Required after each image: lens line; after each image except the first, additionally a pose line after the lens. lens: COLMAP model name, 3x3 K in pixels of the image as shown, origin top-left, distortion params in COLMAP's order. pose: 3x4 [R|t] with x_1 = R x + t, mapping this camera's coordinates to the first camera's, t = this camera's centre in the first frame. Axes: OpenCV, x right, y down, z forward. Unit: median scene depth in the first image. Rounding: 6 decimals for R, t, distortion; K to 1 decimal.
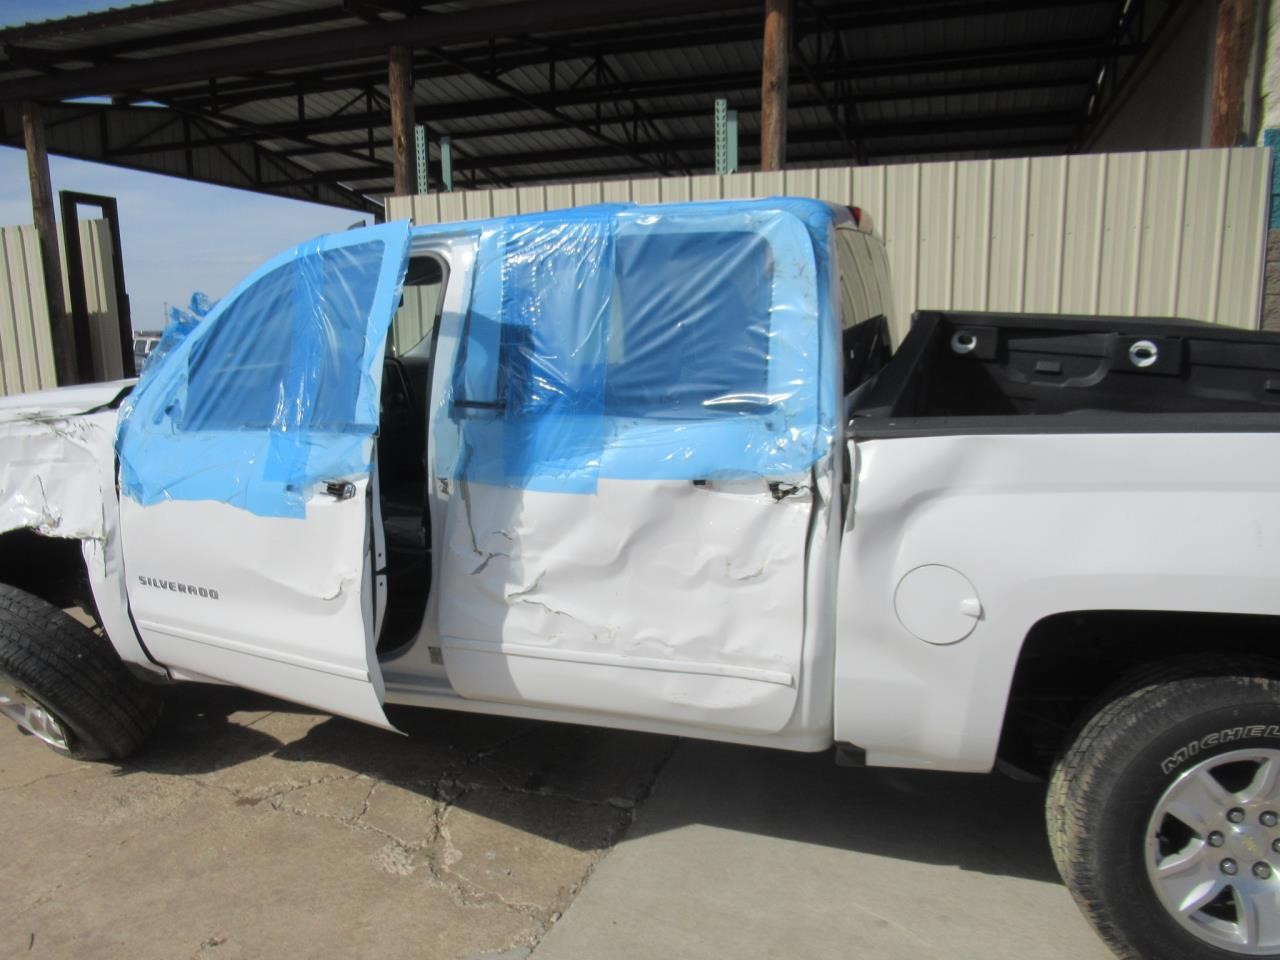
lens RADIAL K [[948.9, 0, 668.2], [0, 948.9, 514.8], [0, 0, 1]] dist [-0.048628, 0.013132]
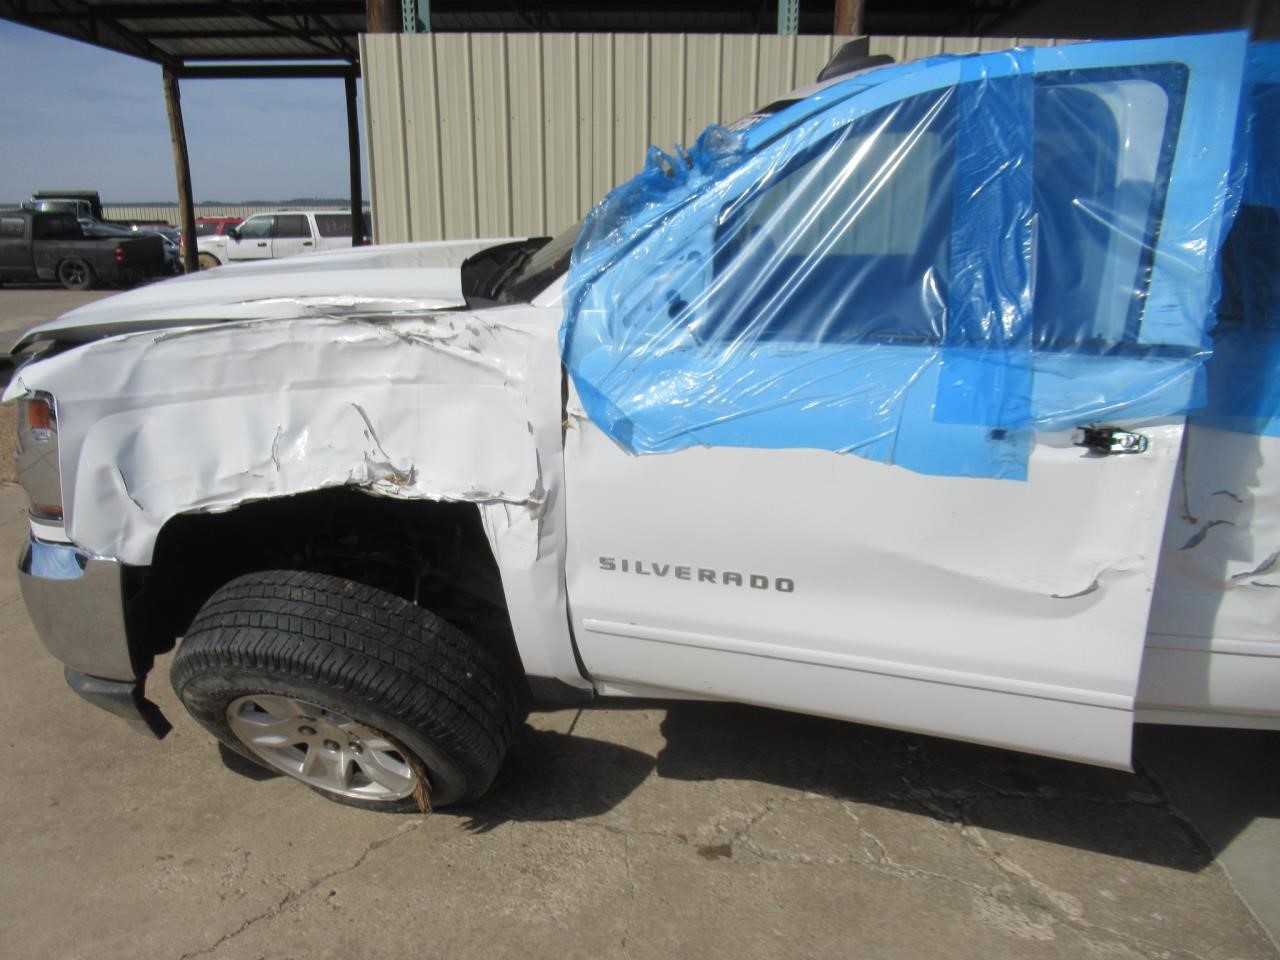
lens RADIAL K [[948.9, 0, 648.5], [0, 948.9, 527.2], [0, 0, 1]] dist [-0.048628, 0.013132]
pose [[0.975920, -0.030043, 0.216048, -0.661225], [0.003302, 0.992391, 0.123082, -0.039075], [-0.218102, -0.119405, 0.968594, 0.327451]]
